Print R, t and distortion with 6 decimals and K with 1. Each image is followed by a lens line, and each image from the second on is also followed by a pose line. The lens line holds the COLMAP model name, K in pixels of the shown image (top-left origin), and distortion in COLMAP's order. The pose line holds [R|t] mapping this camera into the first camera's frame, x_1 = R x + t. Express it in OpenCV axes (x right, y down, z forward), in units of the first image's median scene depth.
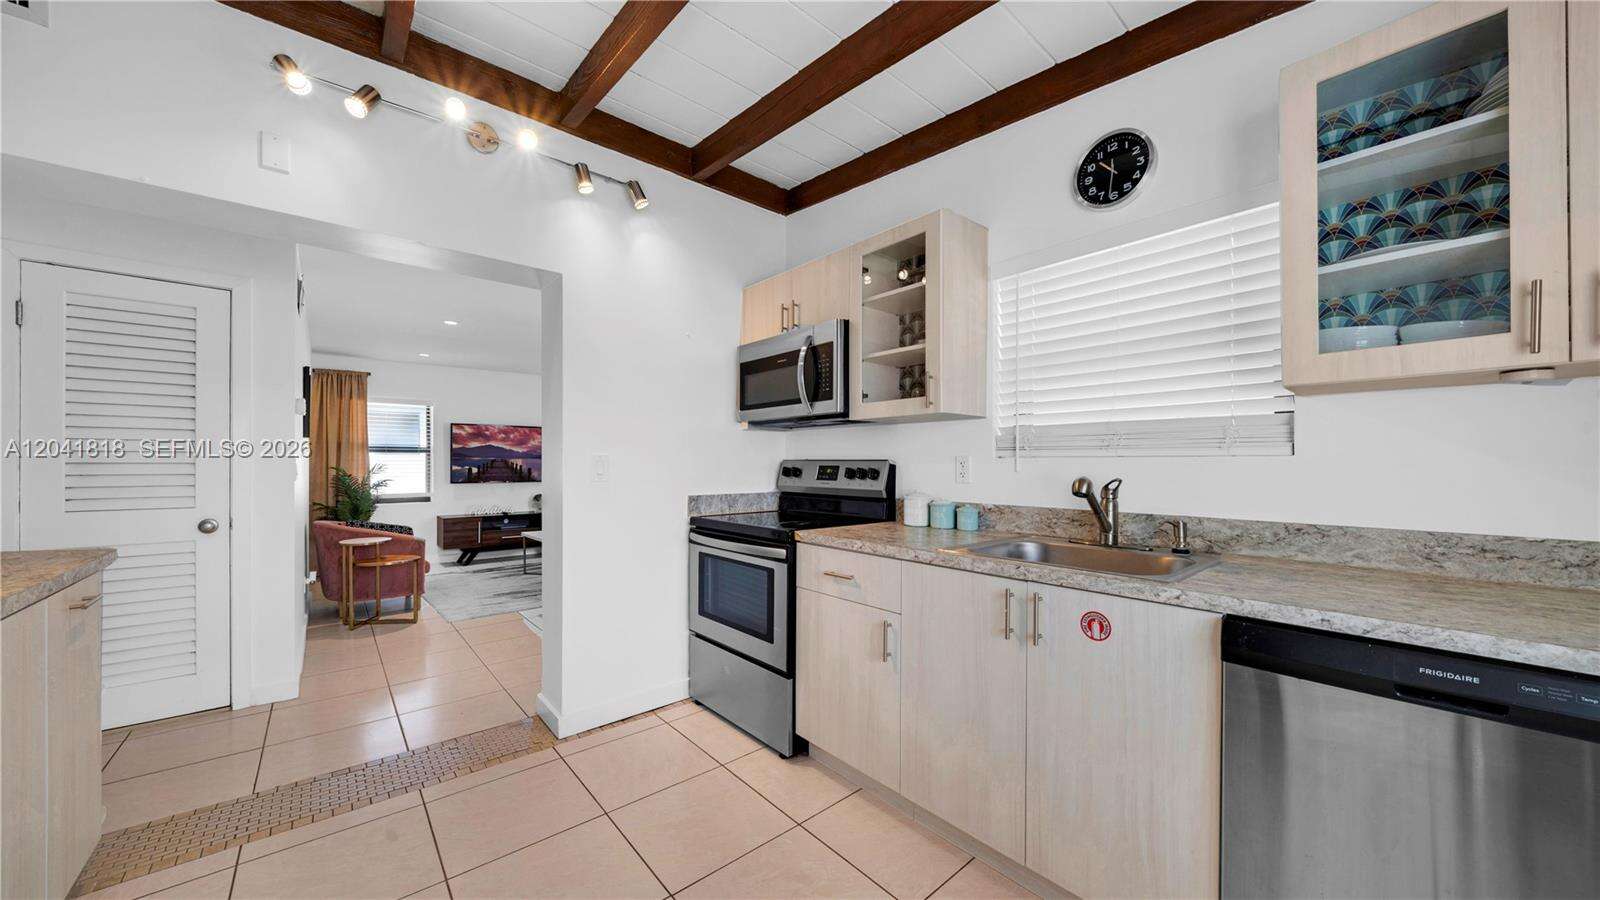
lens RADIAL K [[646.8, 0, 799.5], [0, 646.8, 459.3], [0, 0, 1]] dist [0.000061, -0.000033]
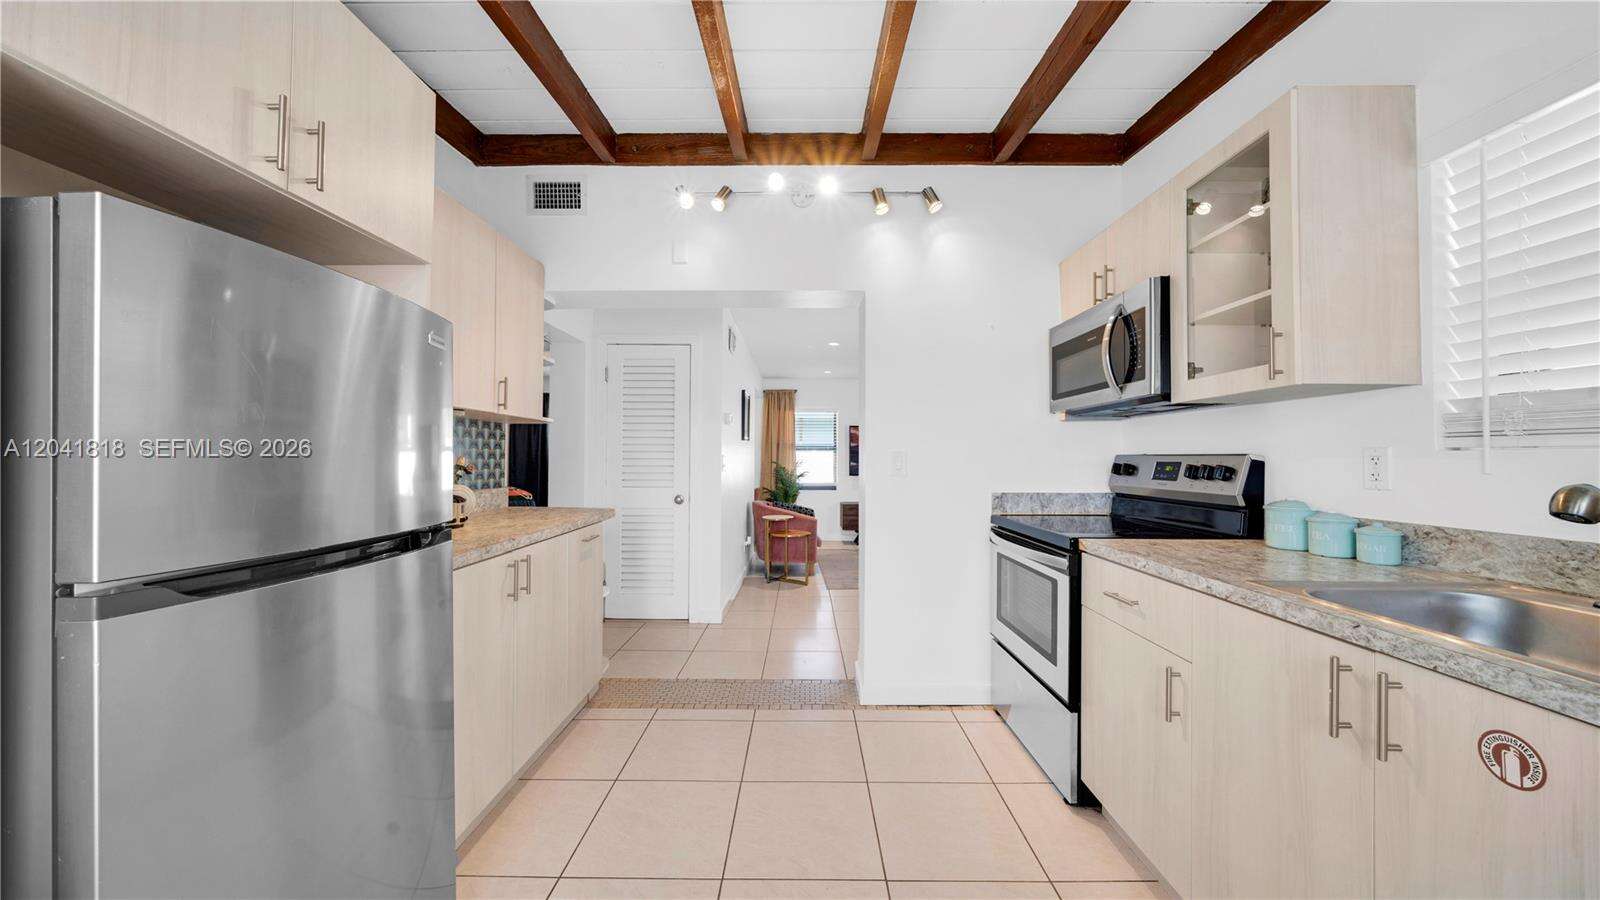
lens RADIAL K [[633.8, 0, 795.8], [0, 633.8, 443.3], [0, 0, 1]] dist [-0.000771, -0.000108]
pose [[0.683888, -0.017720, -0.729372, 0.322361], [0.002810, 0.999762, -0.021654, 0.002800], [0.729582, 0.012760, 0.683774, 0.146845]]
